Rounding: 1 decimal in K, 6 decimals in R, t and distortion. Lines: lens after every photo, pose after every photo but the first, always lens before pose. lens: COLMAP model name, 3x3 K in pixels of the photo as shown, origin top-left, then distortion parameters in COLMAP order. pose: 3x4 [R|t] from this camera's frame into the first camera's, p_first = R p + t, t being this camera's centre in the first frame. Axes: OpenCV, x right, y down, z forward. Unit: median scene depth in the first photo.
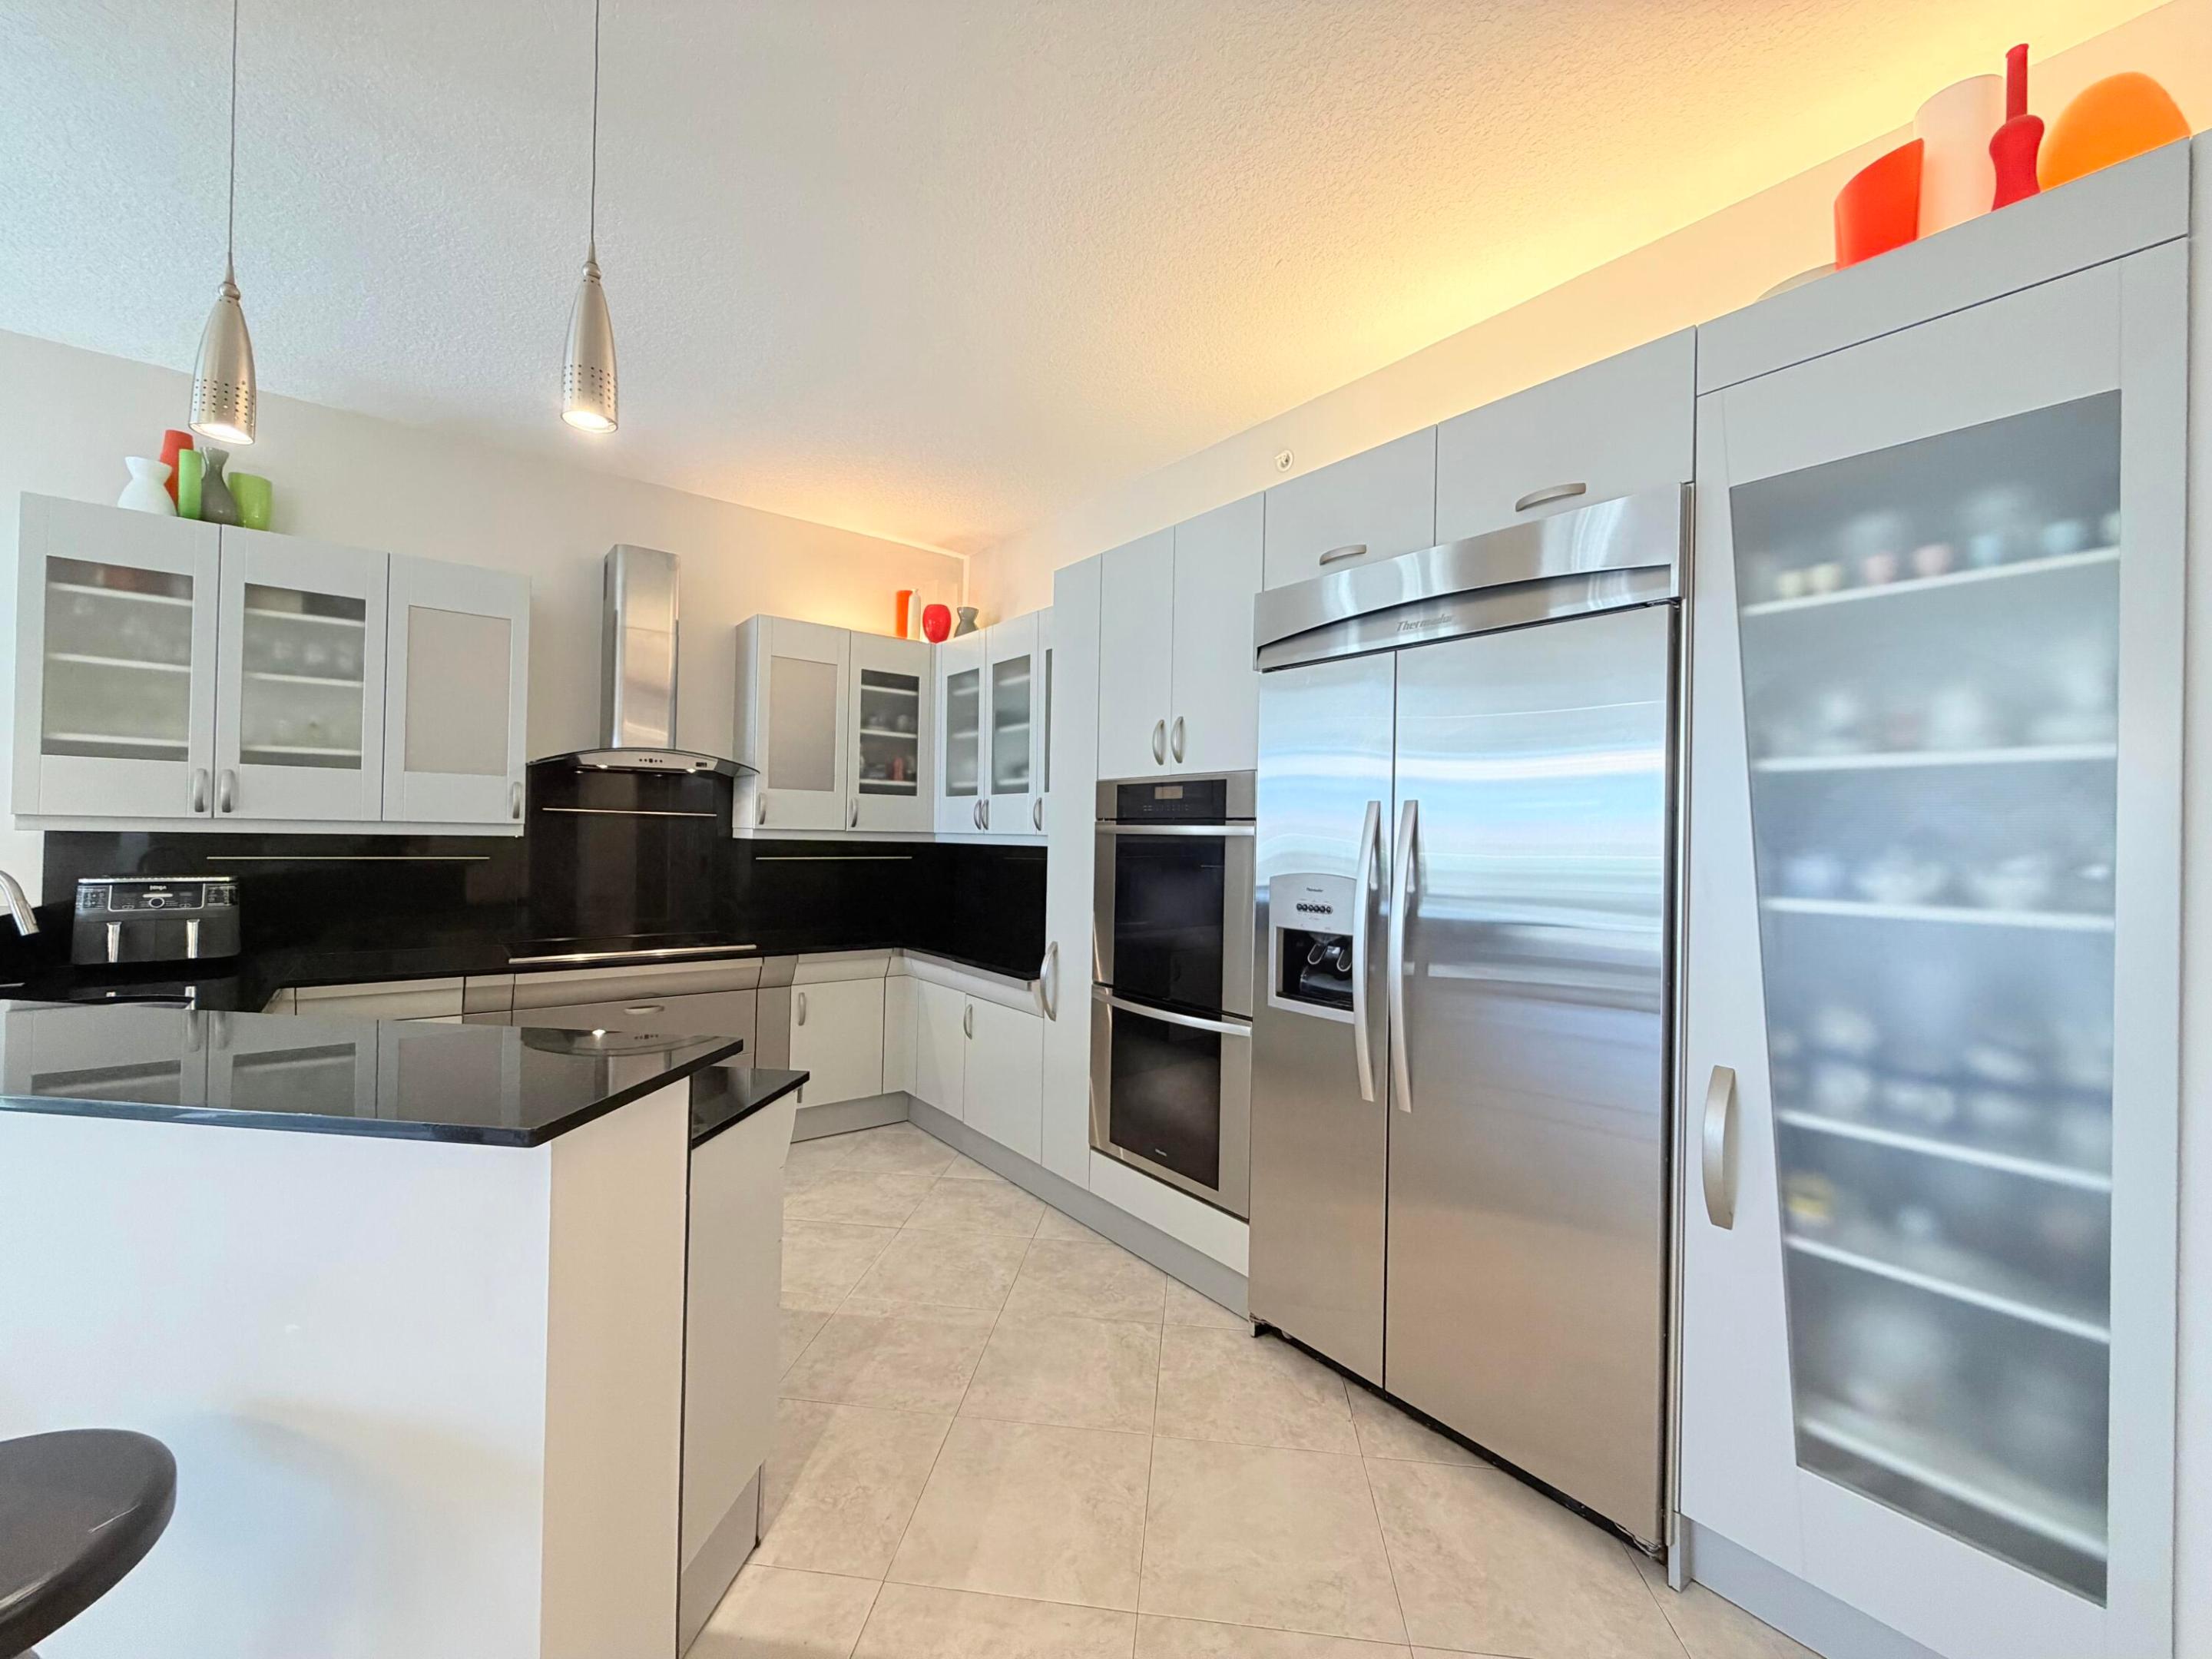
lens RADIAL K [[899.1, 0, 1106.0], [0, 899.1, 829.5], [0, 0, 1]] dist [-0.000518, 0.000078]
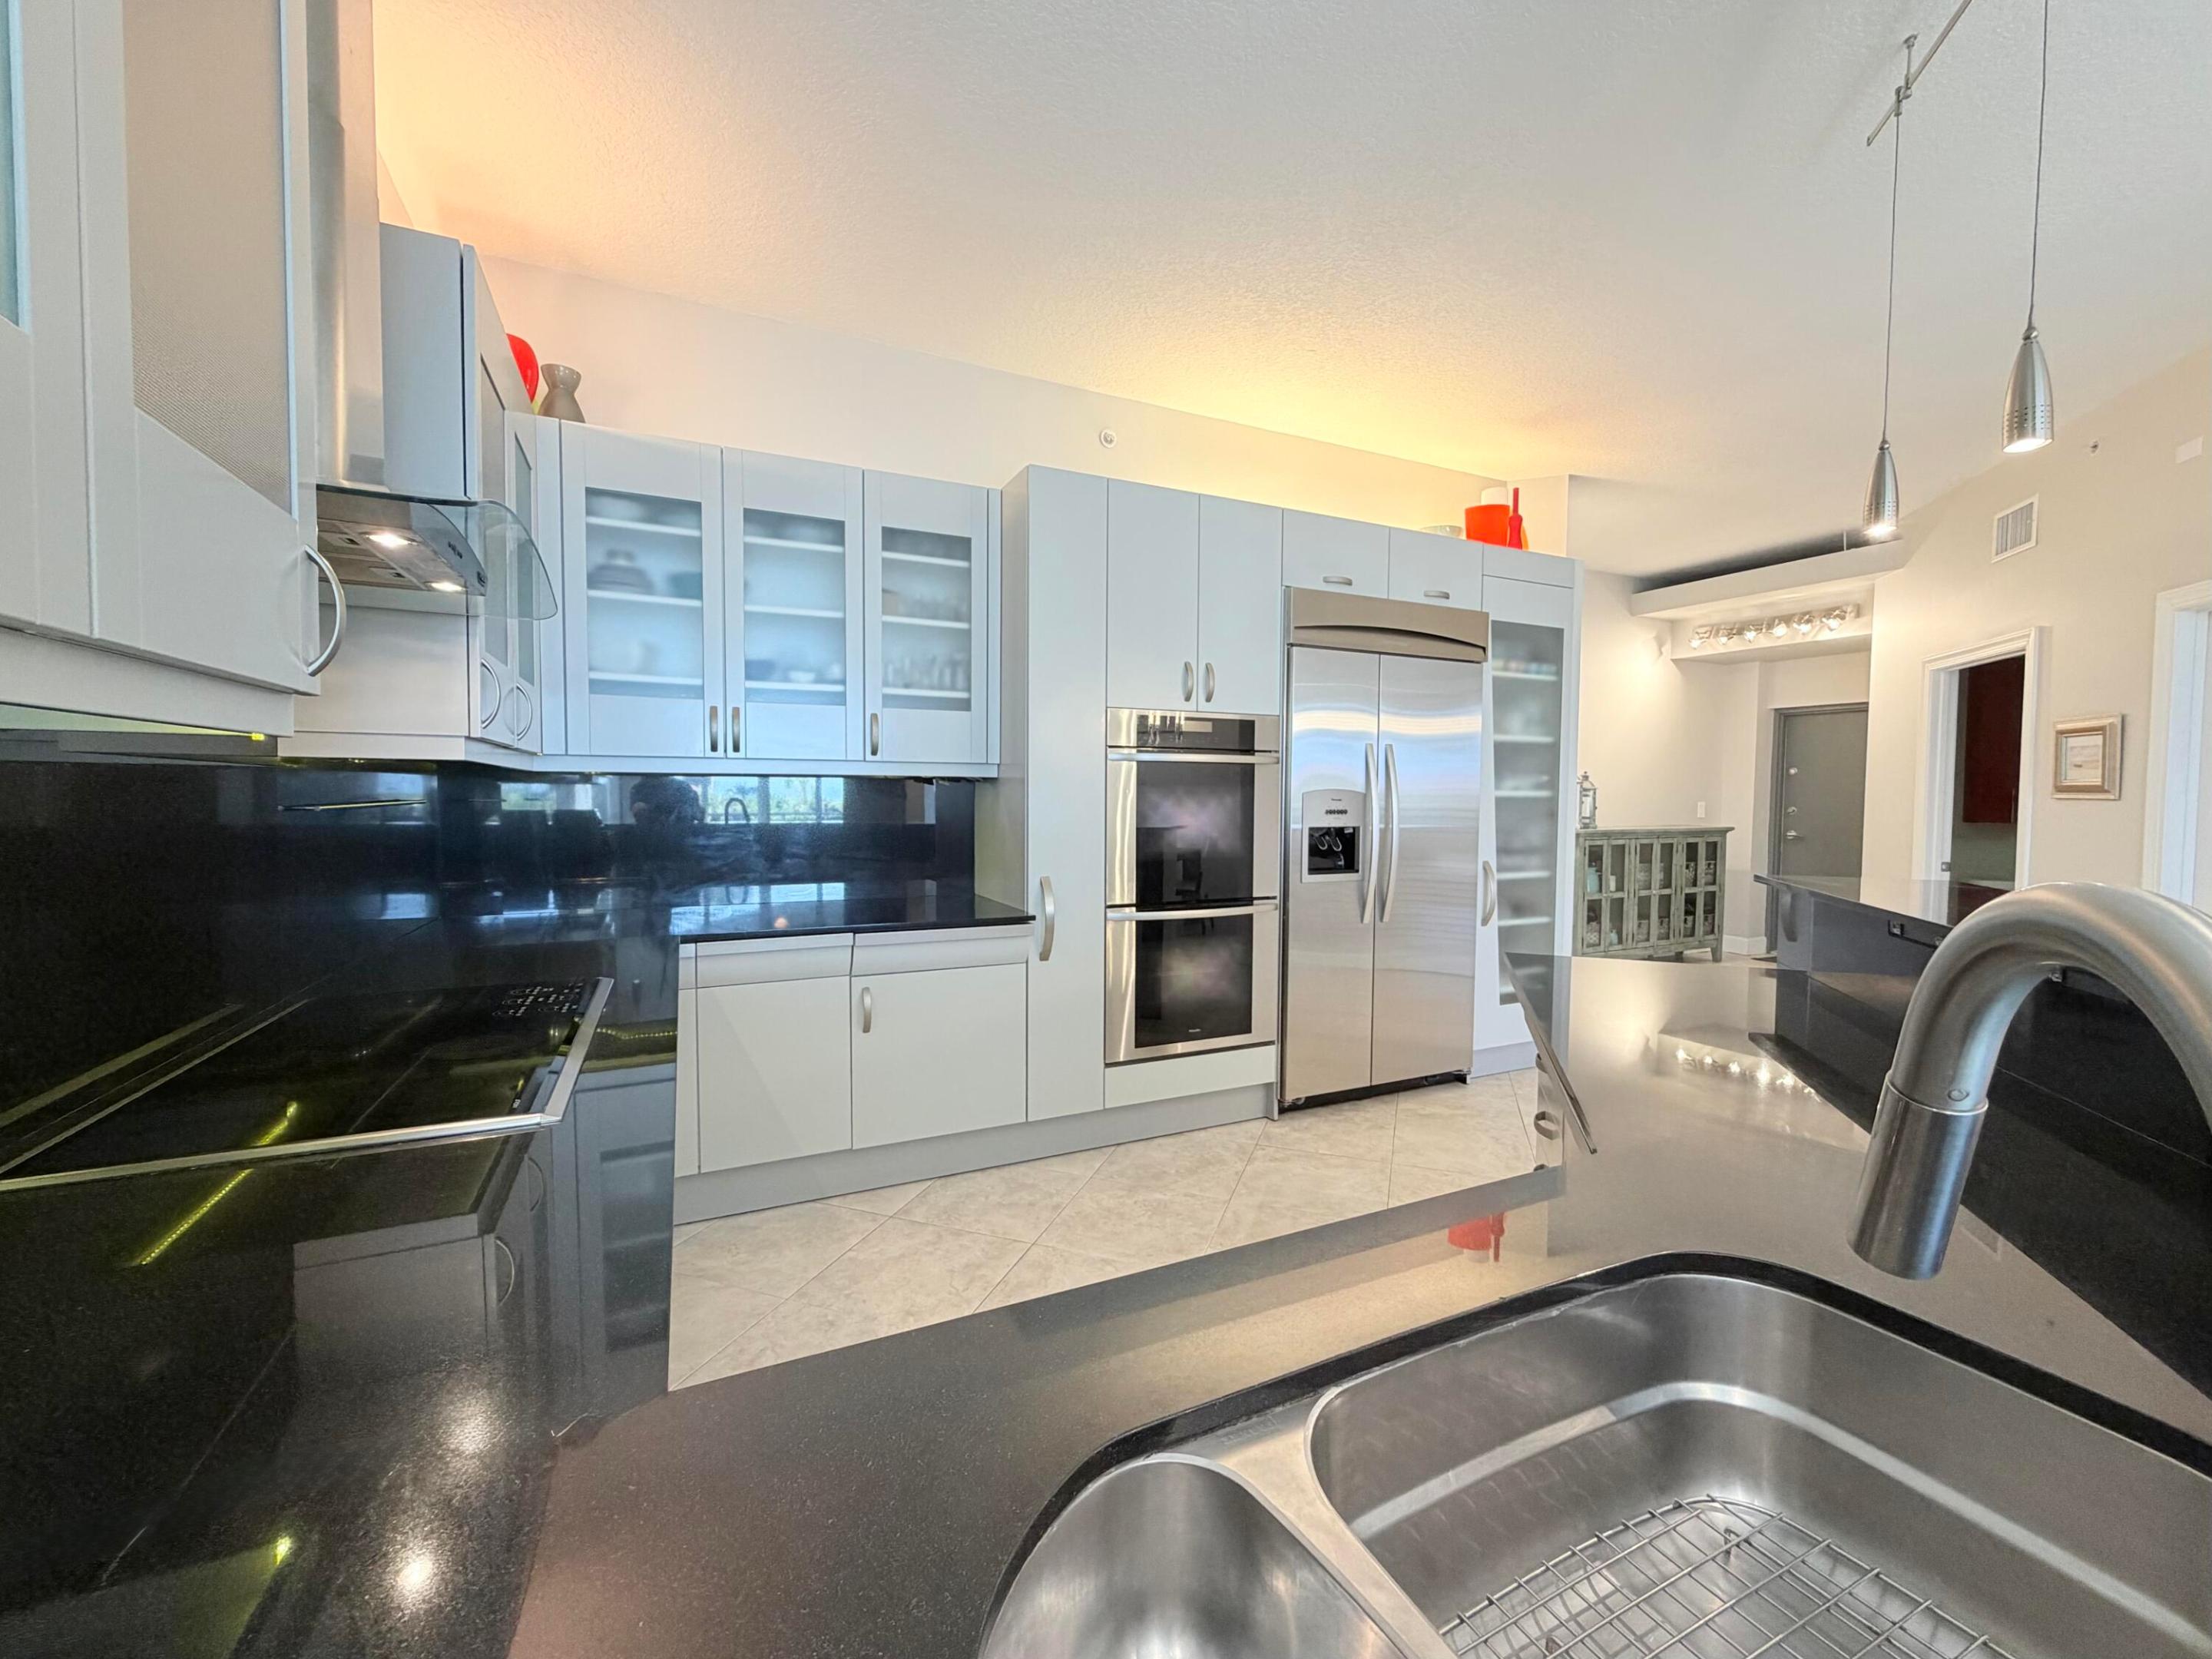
lens RADIAL K [[899.1, 0, 1106.0], [0, 899.1, 829.5], [0, 0, 1]] dist [-0.000518, 0.000078]
pose [[0.203467, -0.046720, 0.977966, -1.112904], [-0.006252, 0.998778, 0.049015, 0.036950], [-0.979062, -0.016087, 0.202927, 0.879286]]
